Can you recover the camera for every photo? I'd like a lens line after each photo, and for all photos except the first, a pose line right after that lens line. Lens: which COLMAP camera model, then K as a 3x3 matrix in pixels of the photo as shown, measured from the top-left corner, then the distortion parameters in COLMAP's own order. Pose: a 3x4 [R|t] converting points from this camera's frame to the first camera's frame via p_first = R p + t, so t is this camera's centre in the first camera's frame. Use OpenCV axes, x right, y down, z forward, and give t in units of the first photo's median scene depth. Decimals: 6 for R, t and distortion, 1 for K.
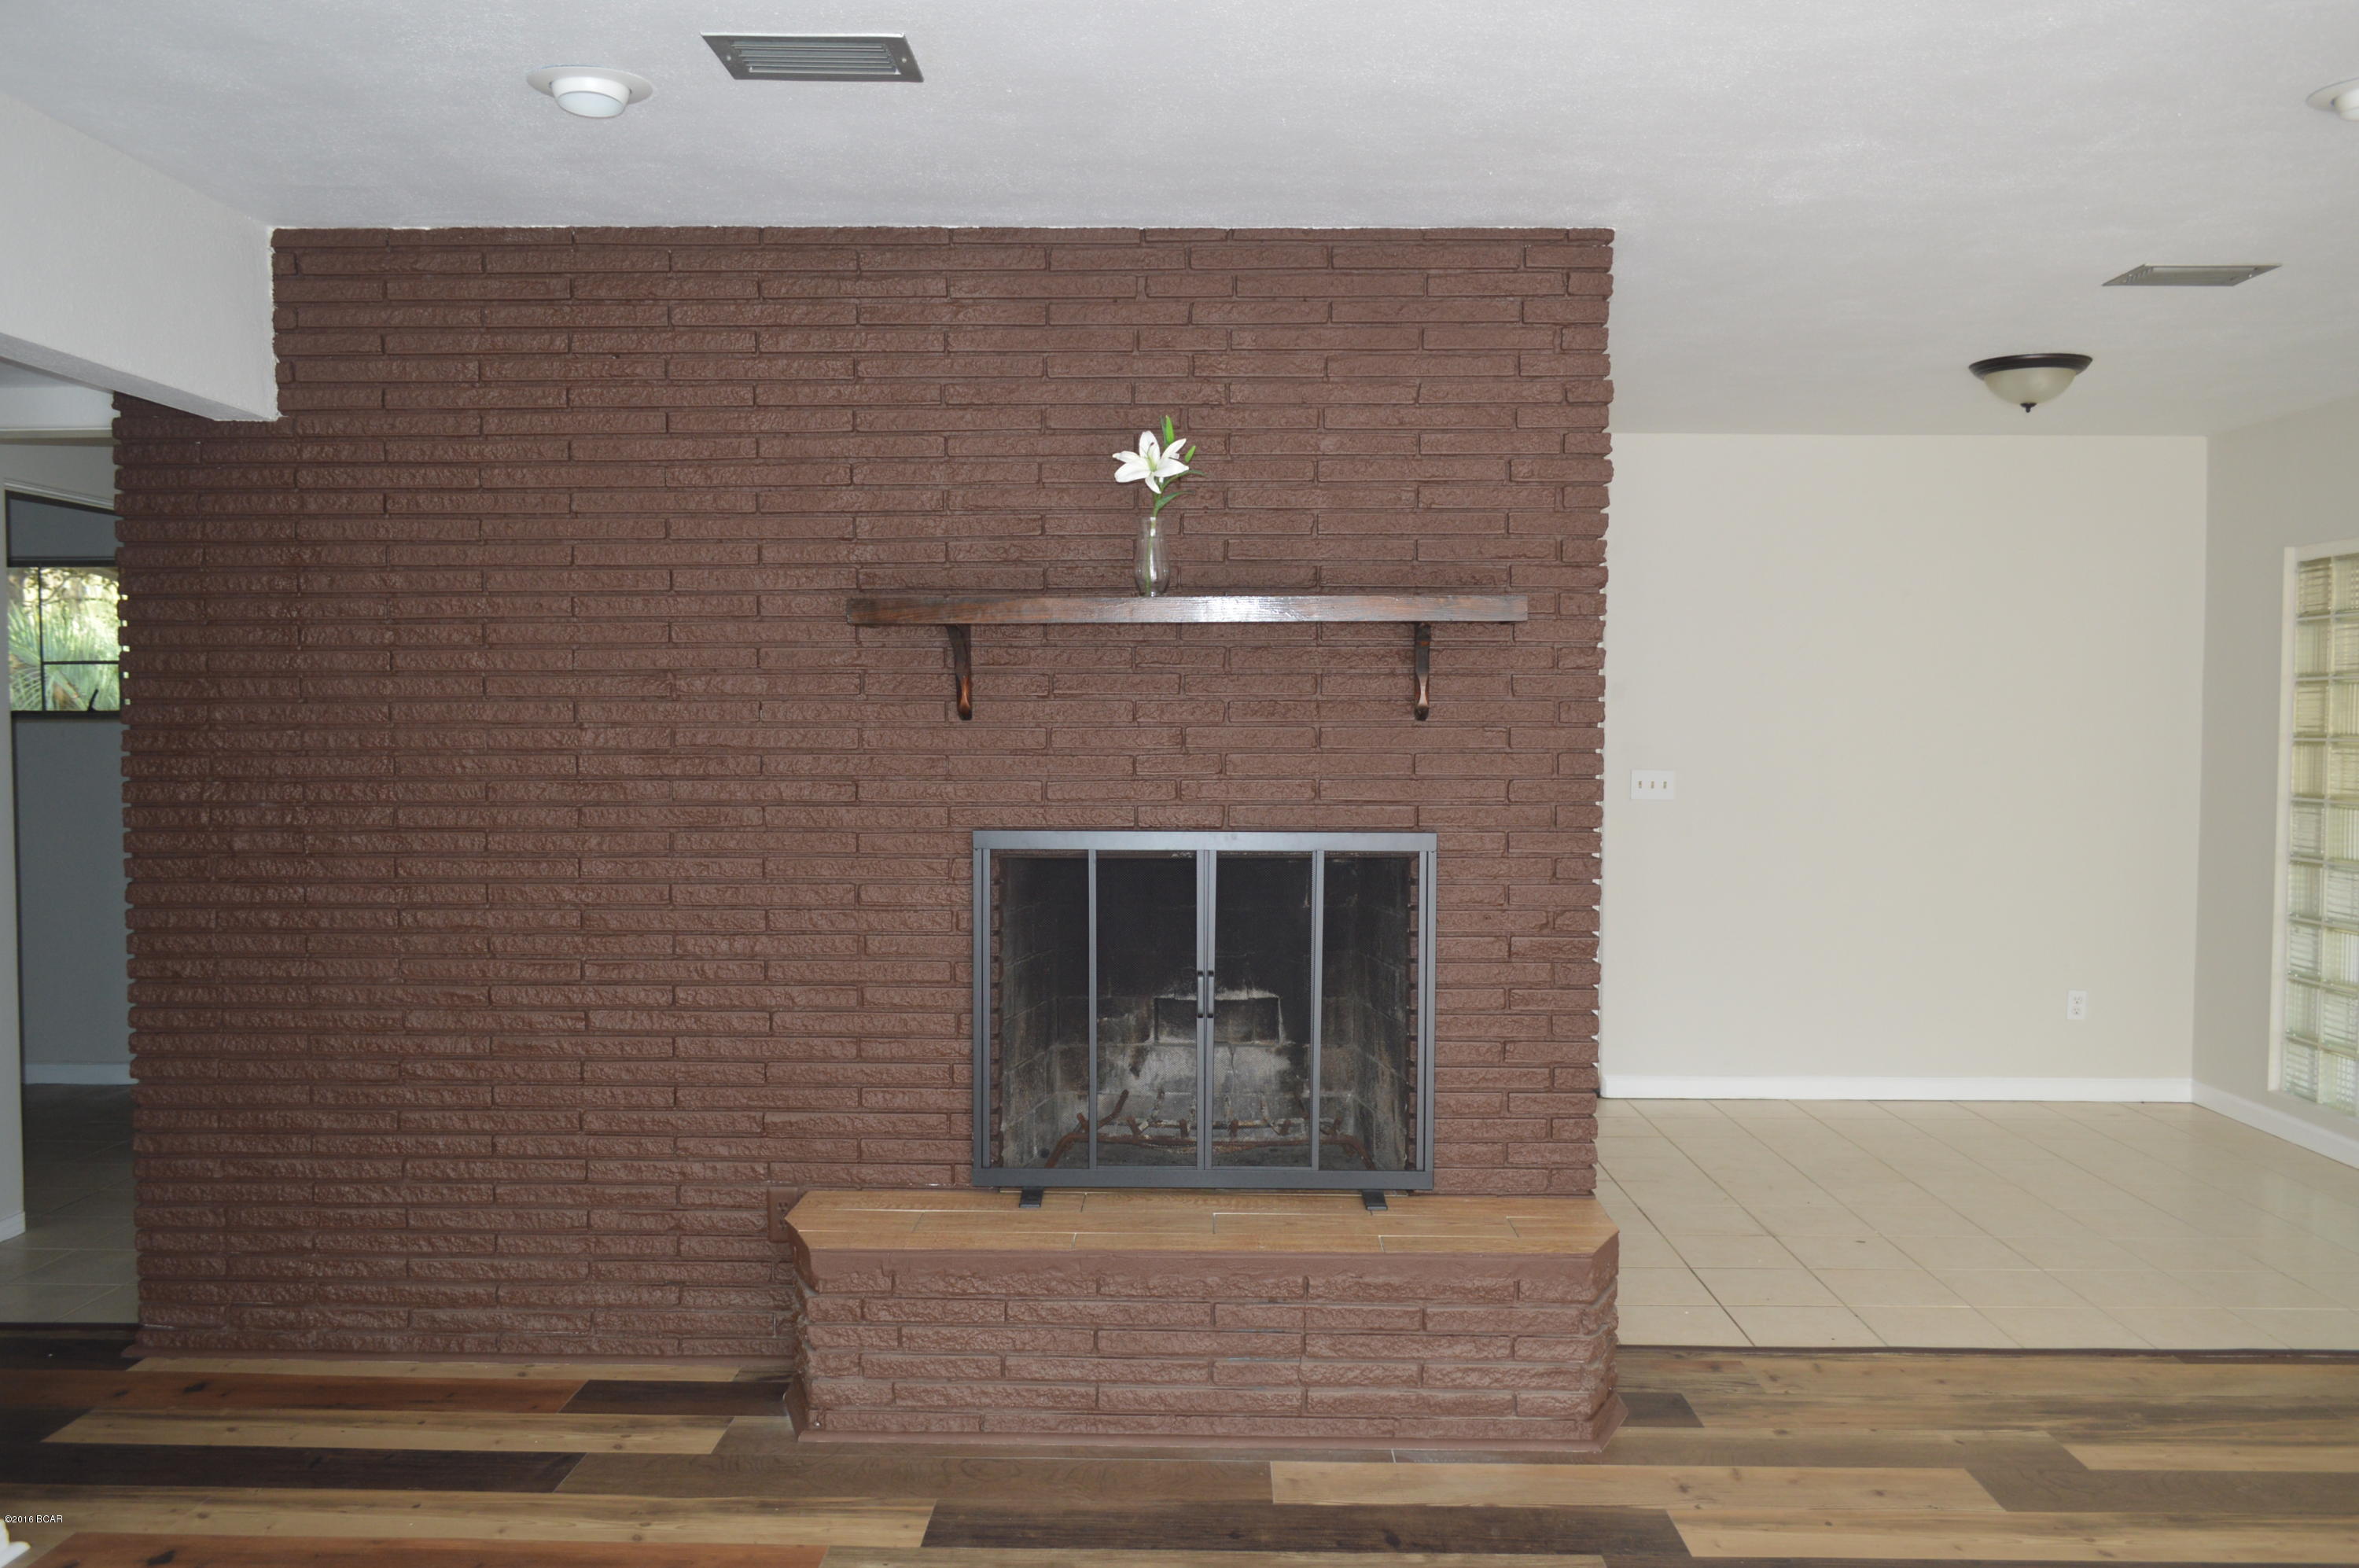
lens RADIAL K [[1868.6, 0, 1176.1], [0, 1868.6, 793.2], [0, 0, 1]] dist [-0.012042, 0.008824]
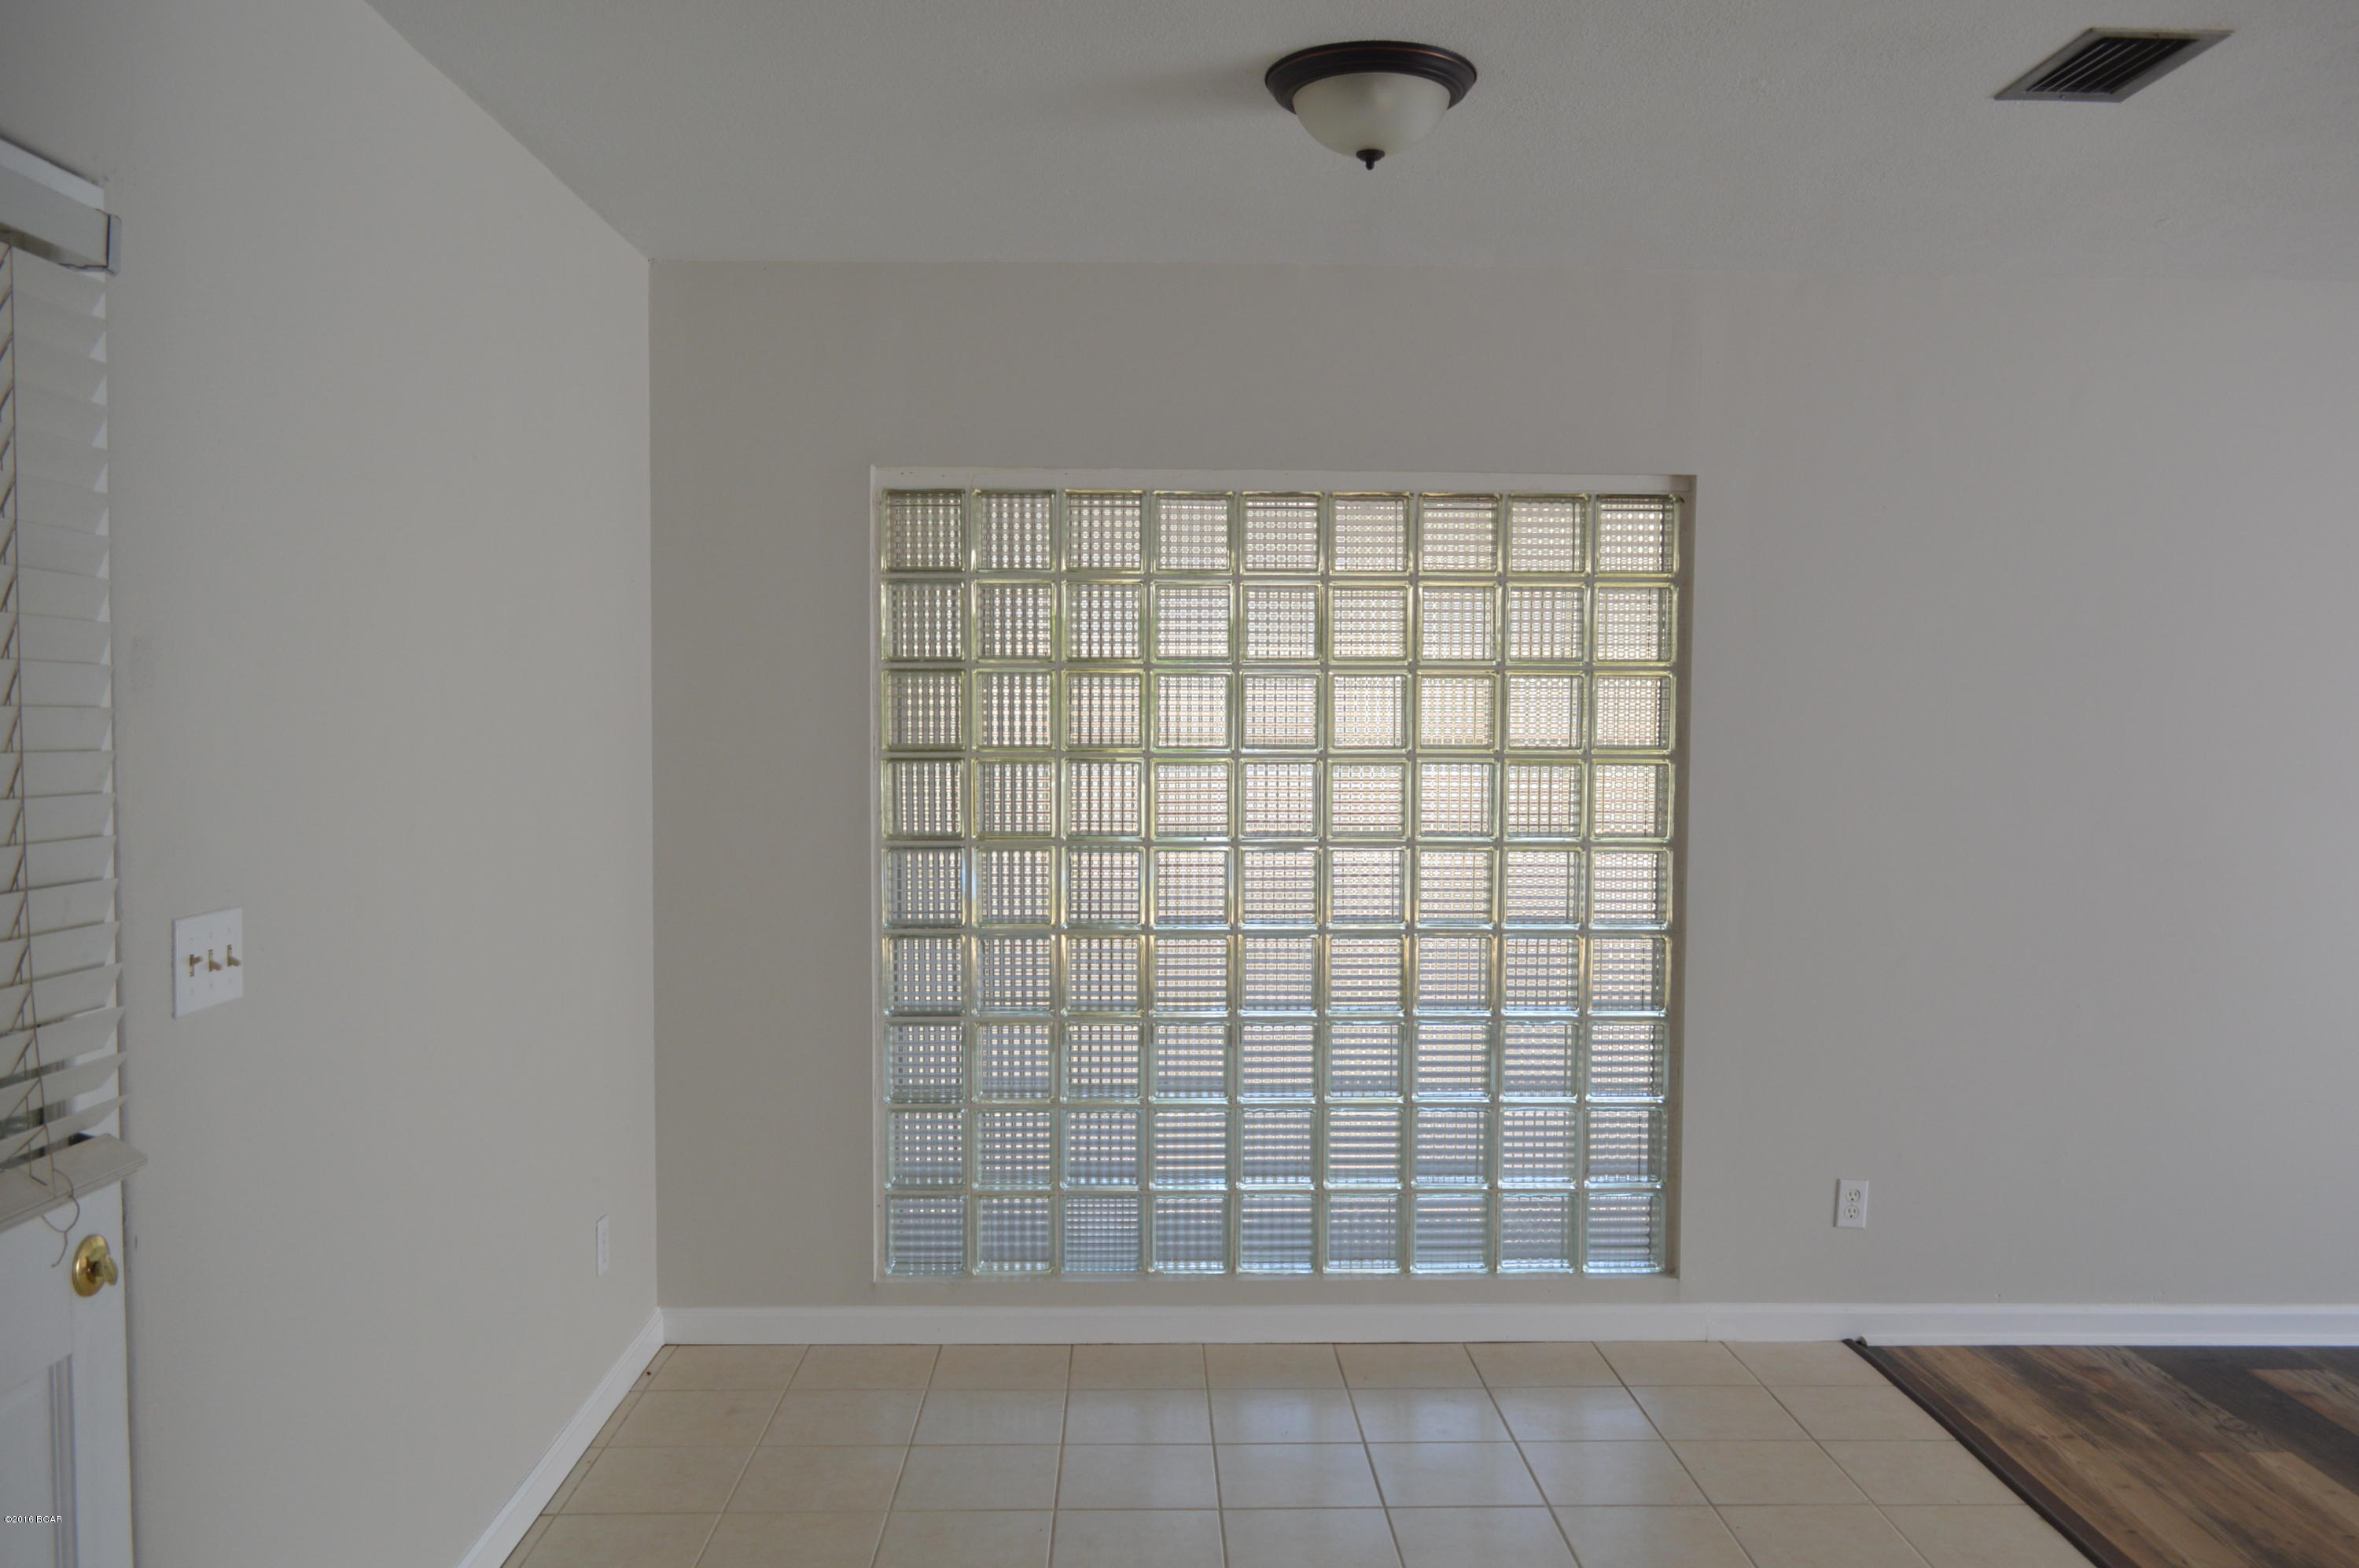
lens RADIAL K [[1868.6, 0, 1167.6], [0, 1868.6, 801.8], [0, 0, 1]] dist [-0.012042, 0.008824]
pose [[-0.047198, -0.061094, 0.997015, -0.113469], [0.038394, 0.997279, 0.062928, -0.079684], [-0.998147, 0.041249, -0.044724, 1.459941]]
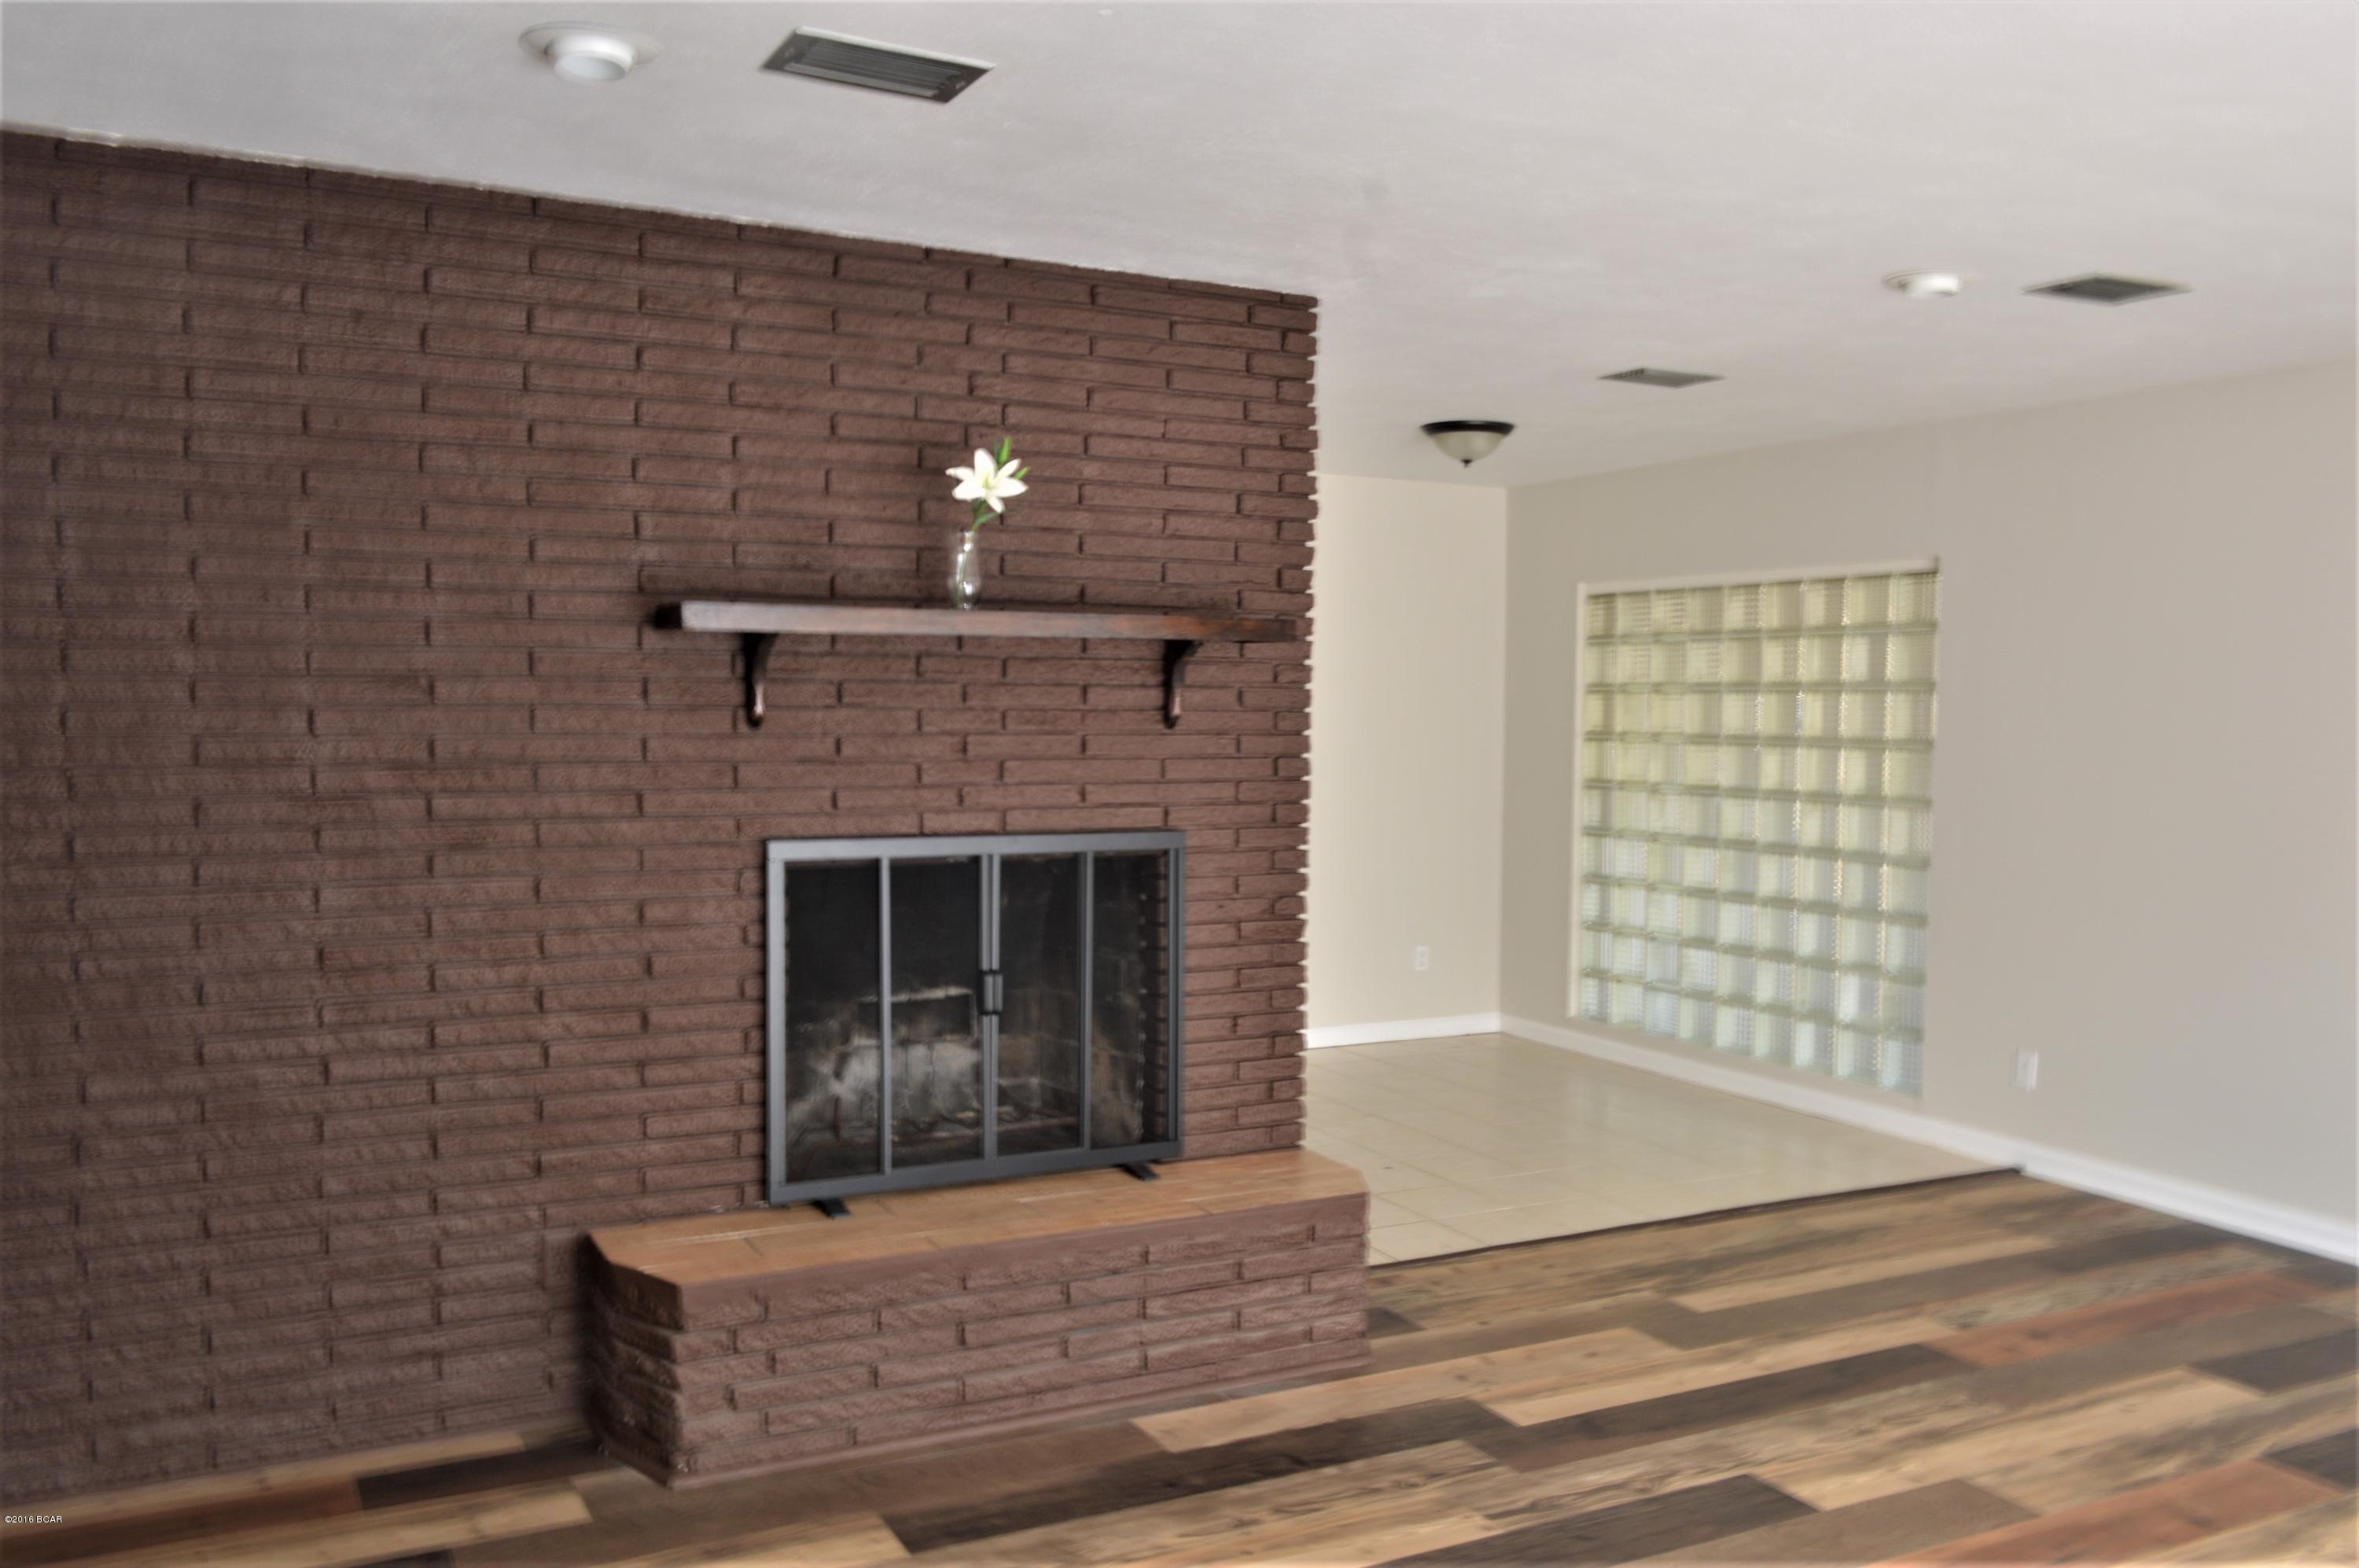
lens RADIAL K [[1868.6, 0, 1179.2], [0, 1868.6, 797.2], [0, 0, 1]] dist [-0.012042, 0.008824]
pose [[0.877957, -0.018510, 0.478381, -0.385789], [0.013668, 0.999814, 0.013600, -0.013724], [-0.478544, -0.005402, 0.878047, 0.037515]]
